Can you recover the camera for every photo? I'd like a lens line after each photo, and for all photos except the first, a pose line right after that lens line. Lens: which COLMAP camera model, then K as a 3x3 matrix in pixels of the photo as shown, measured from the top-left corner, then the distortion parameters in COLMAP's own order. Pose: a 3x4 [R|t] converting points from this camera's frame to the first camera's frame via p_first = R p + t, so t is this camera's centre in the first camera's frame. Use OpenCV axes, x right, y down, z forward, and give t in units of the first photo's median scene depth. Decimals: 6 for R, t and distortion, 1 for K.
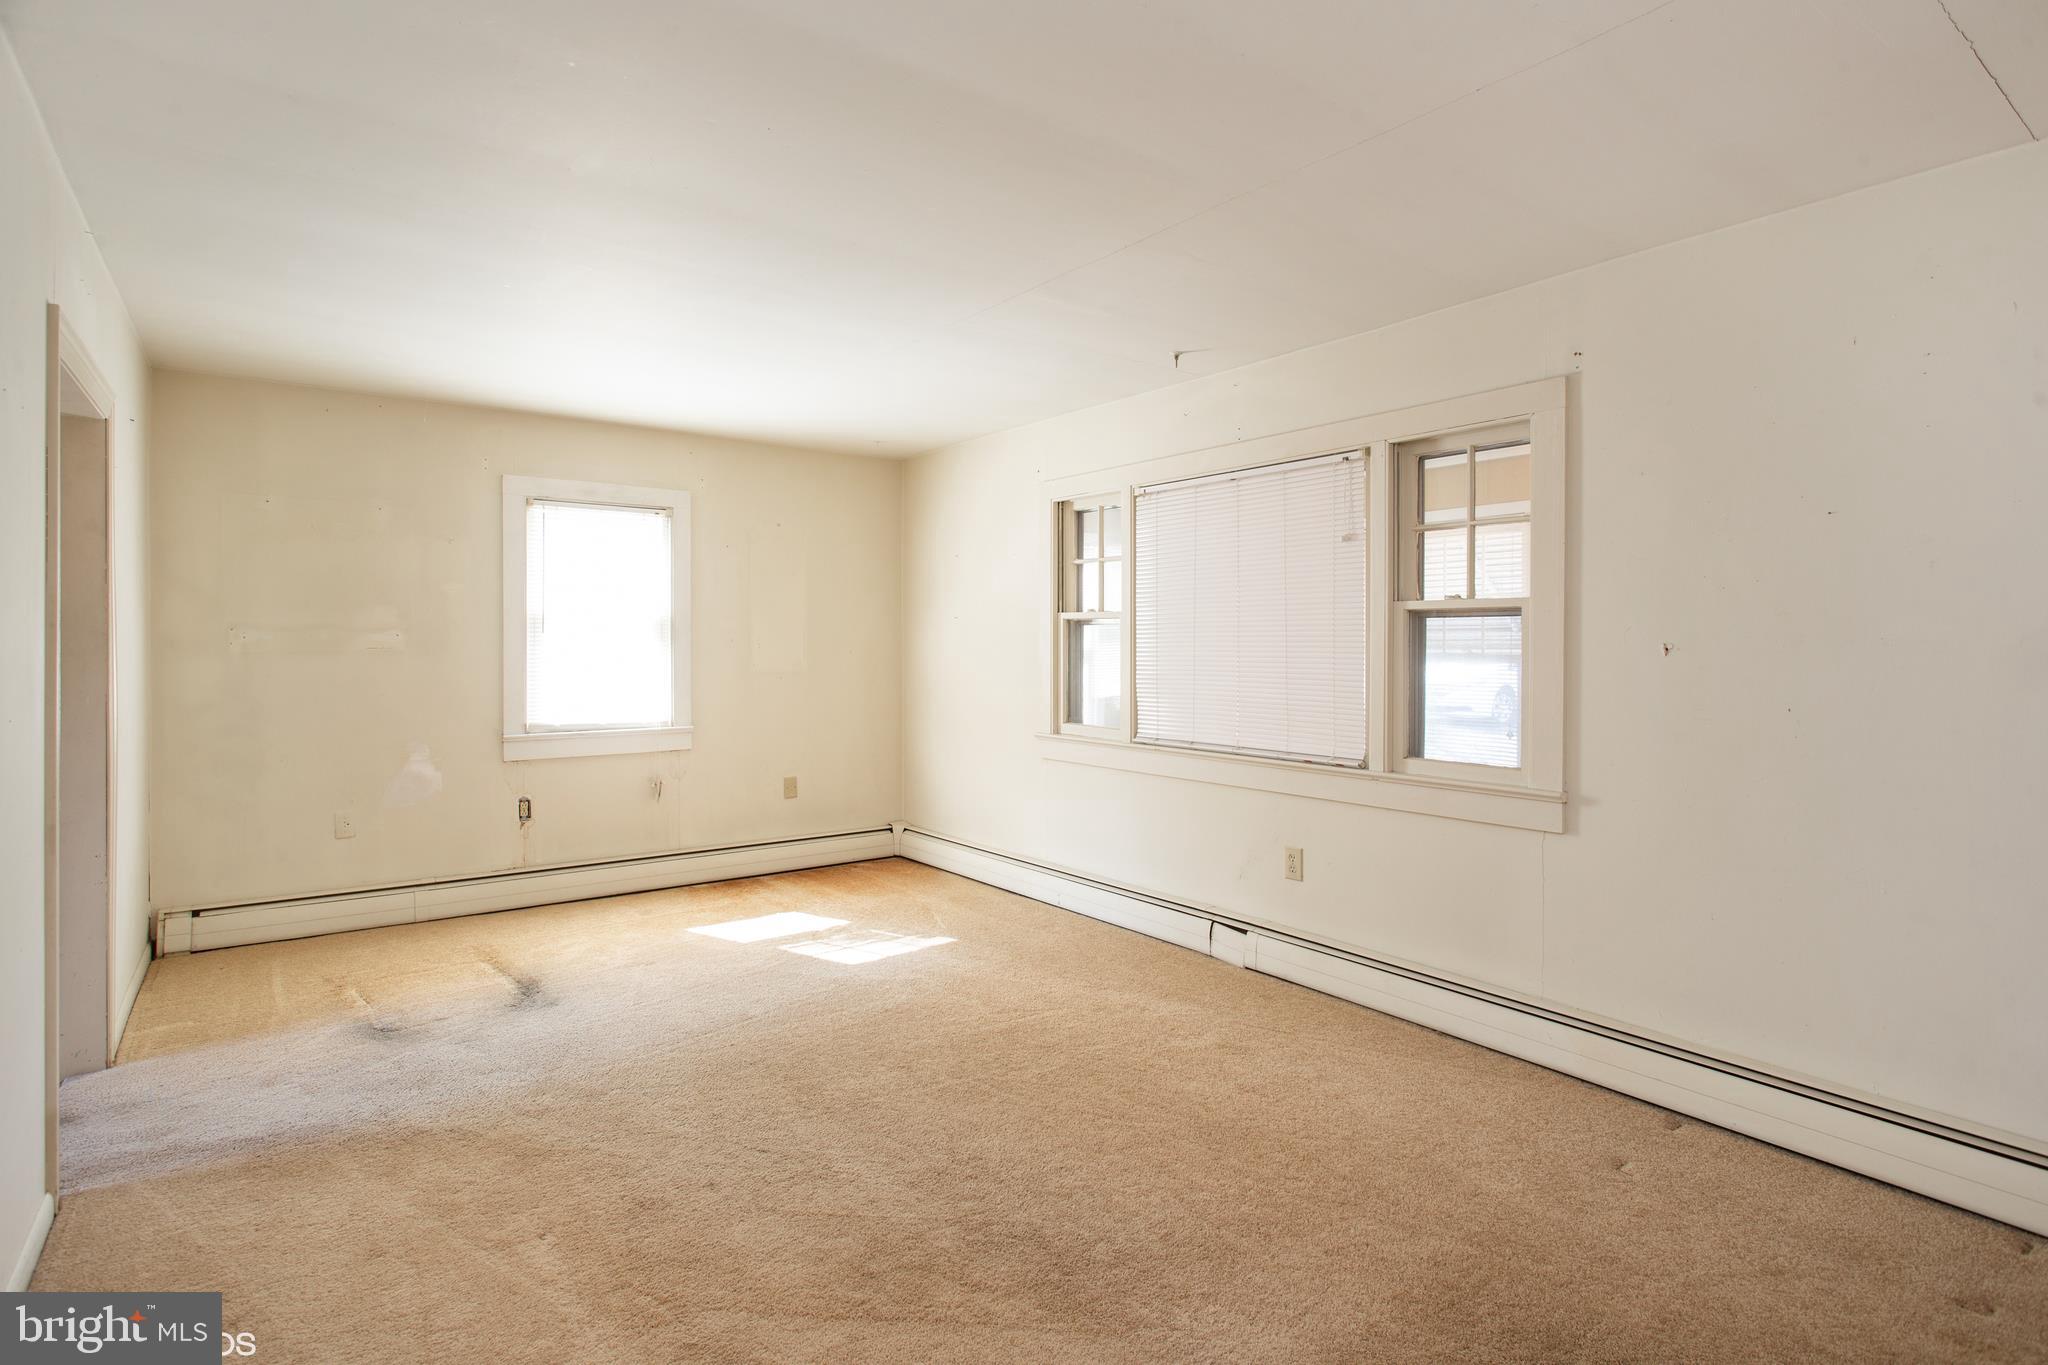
lens RADIAL K [[1020.1, 0, 1004.4], [0, 1020.1, 639.5], [0, 0, 1]] dist [-0.015492, 0.004114]
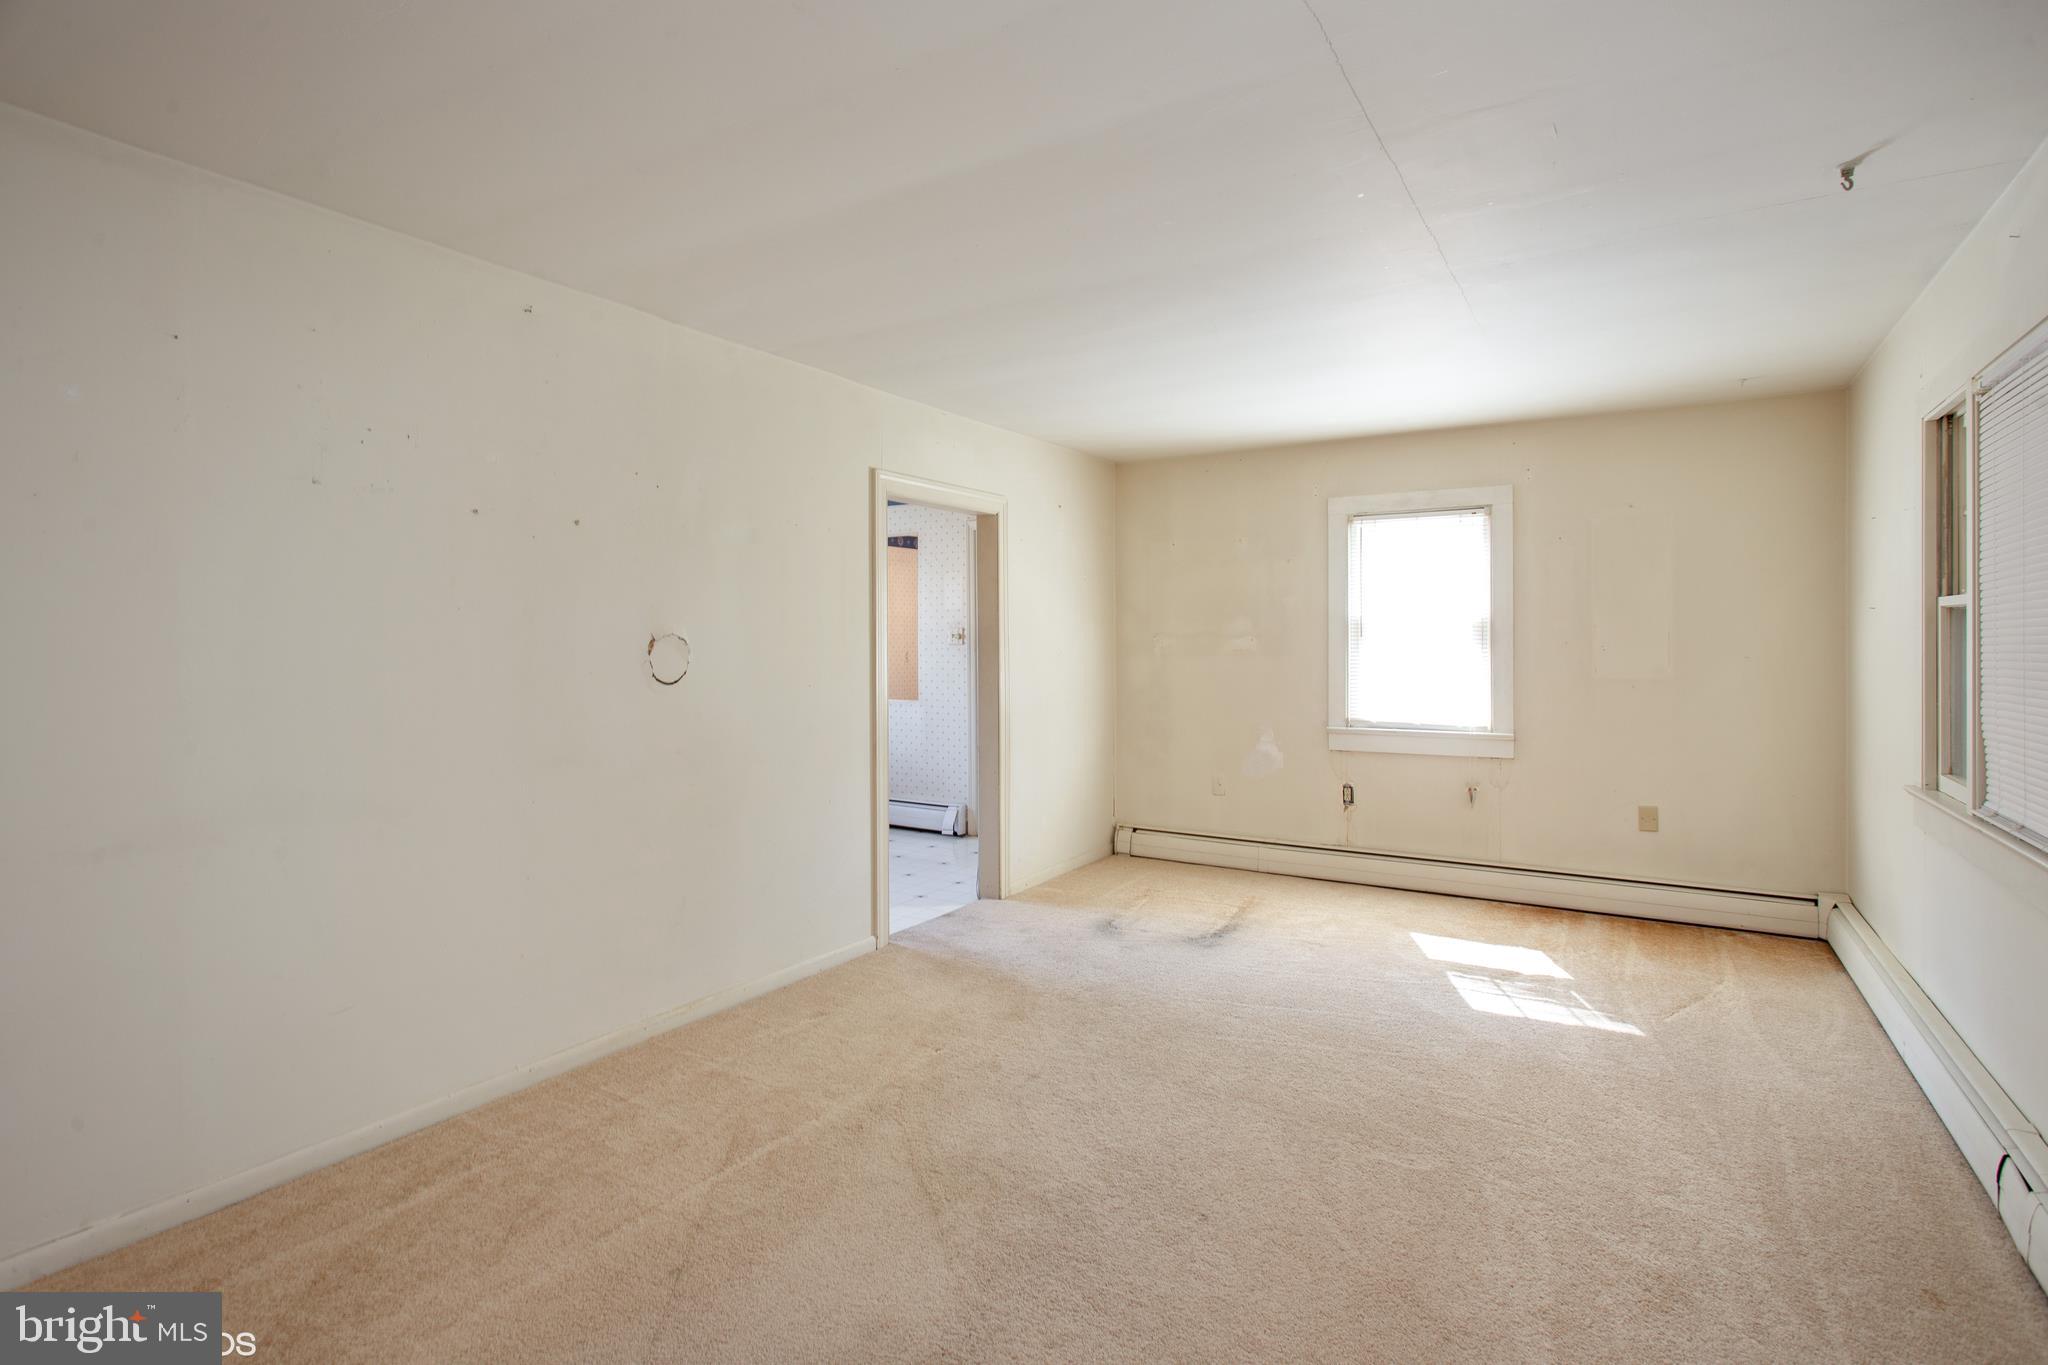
lens RADIAL K [[1029.5, 0, 1049.1], [0, 1029.5, 645.3], [0, 0, 1]] dist [-0.006757, 0.002805]
pose [[0.369945, -0.001714, -0.929052, 0.472710], [0.005005, 0.999987, 0.000148, 0.000779], [0.929040, -0.004705, 0.369949, 0.285660]]
